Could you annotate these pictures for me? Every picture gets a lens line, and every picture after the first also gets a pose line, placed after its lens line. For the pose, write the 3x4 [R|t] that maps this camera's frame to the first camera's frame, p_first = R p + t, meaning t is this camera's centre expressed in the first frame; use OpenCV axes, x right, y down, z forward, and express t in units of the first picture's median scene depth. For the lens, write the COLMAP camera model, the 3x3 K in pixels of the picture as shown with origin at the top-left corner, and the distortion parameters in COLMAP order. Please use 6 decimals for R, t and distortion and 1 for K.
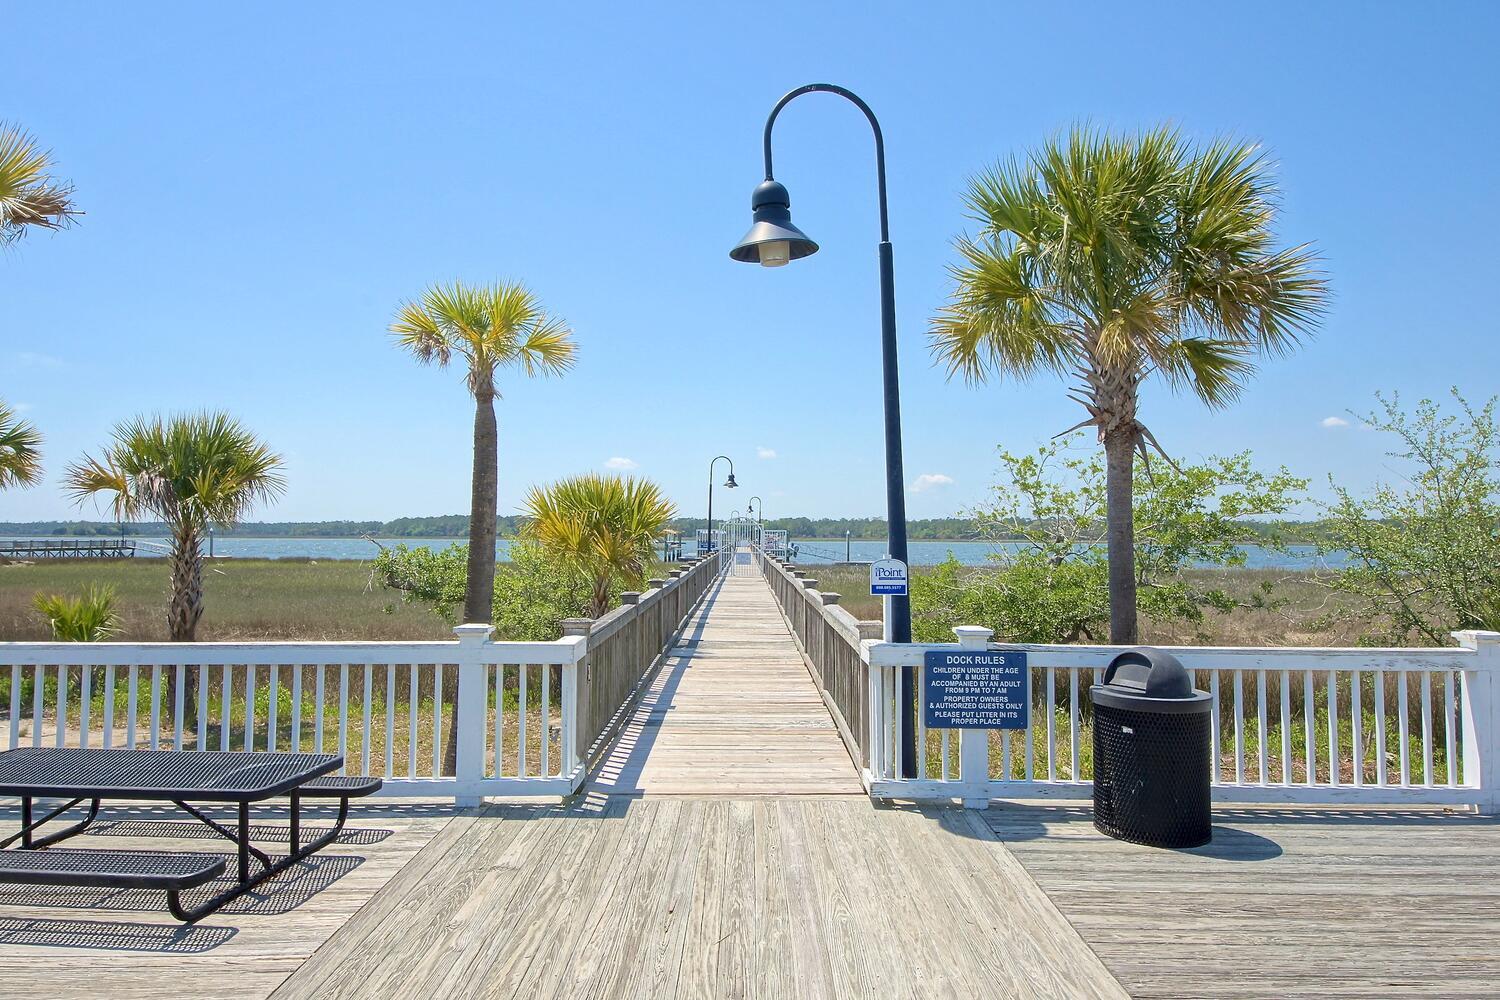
lens RADIAL K [[975.8, 0, 750.0], [0, 975.8, 500.0], [0, 0, 1]] dist [0.004261, 0.001613]
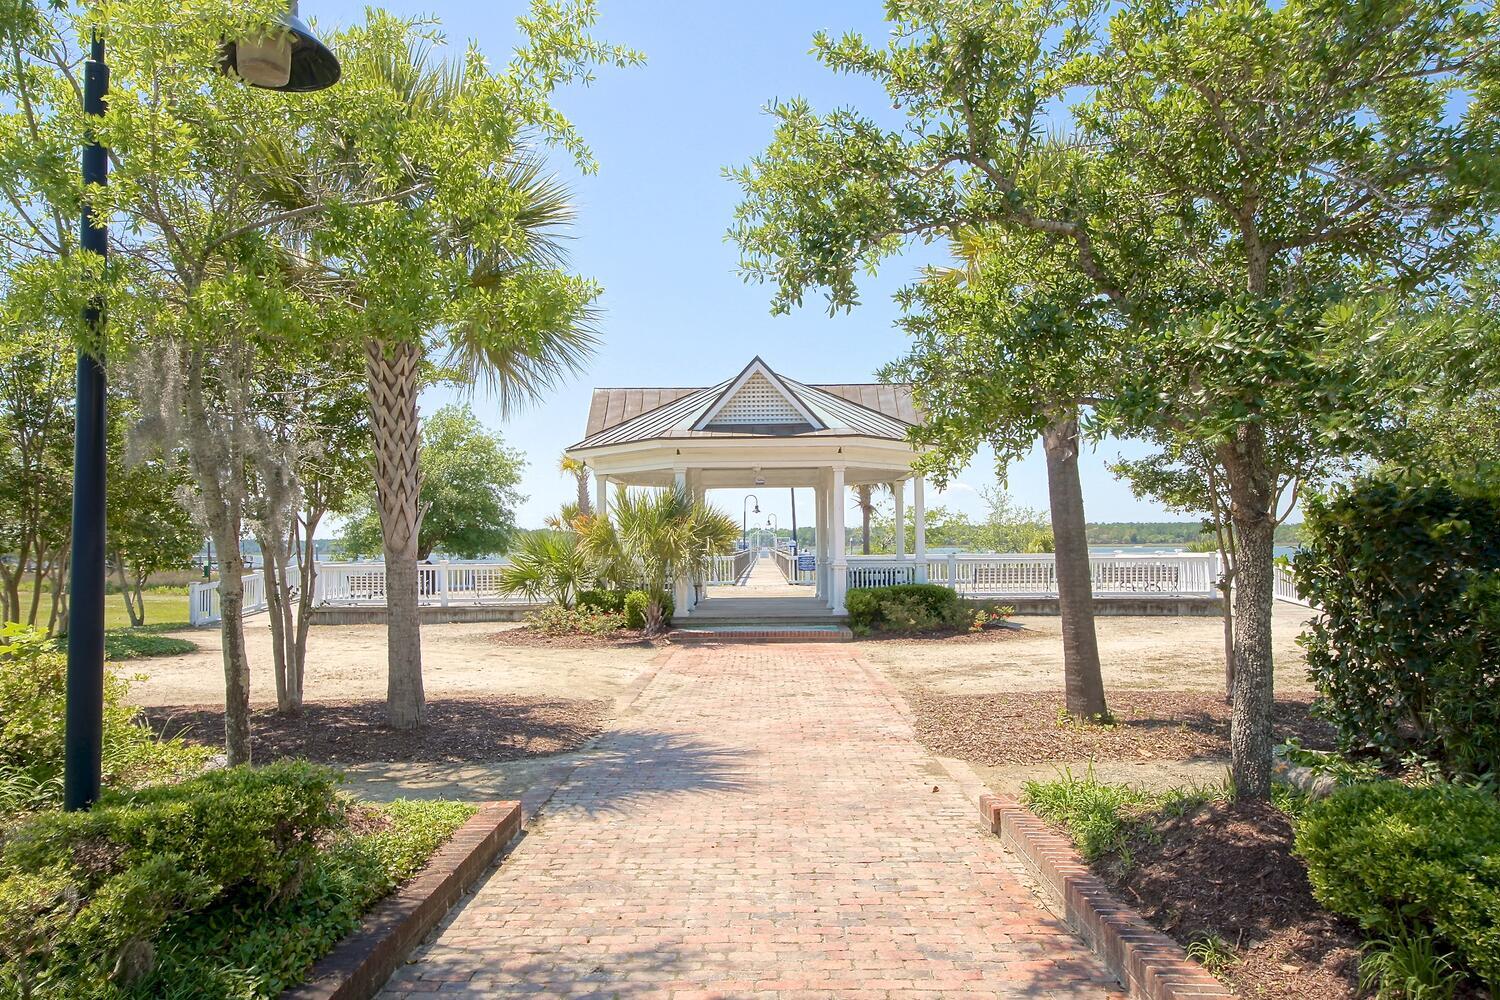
lens RADIAL K [[975.8, 0, 750.0], [0, 975.8, 500.0], [0, 0, 1]] dist [0.004261, 0.001613]
pose [[0.999768, -0.013695, -0.016614, -0.000877], [0.013618, 0.999896, -0.004723, -0.081803], [0.016677, 0.004496, 0.999851, -2.536238]]
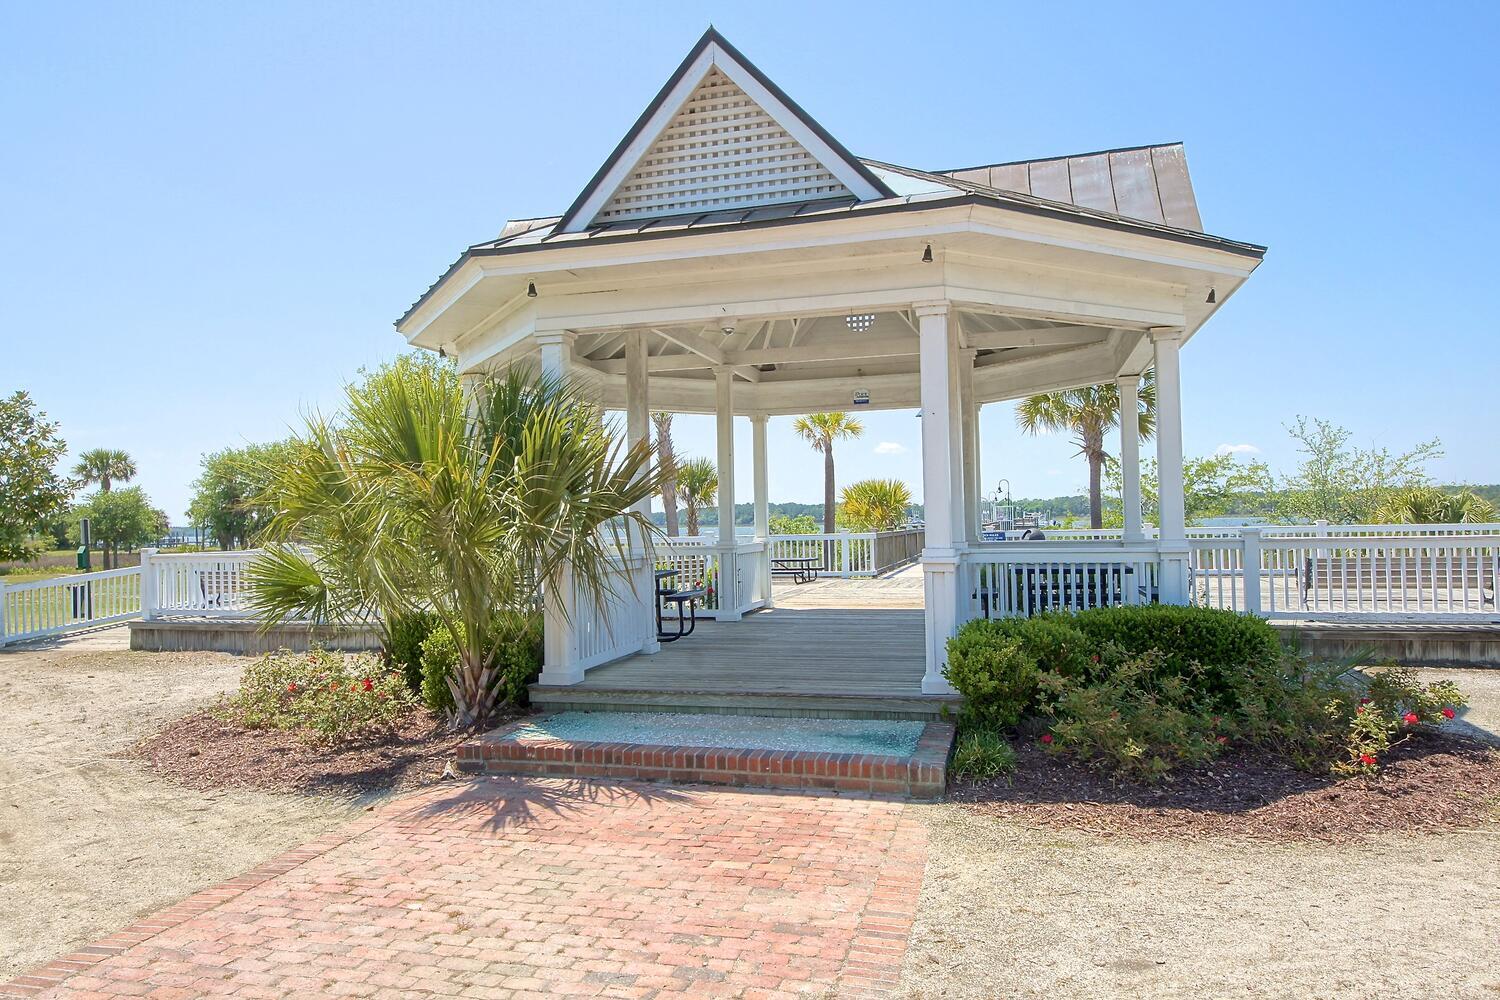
lens RADIAL K [[975.8, 0, 750.0], [0, 975.8, 500.0], [0, 0, 1]] dist [0.004261, 0.001613]
pose [[0.962260, -0.030211, -0.270448, 0.196299], [0.035416, 0.999269, 0.014385, -0.024222], [0.269816, -0.023421, 0.962627, -1.402075]]
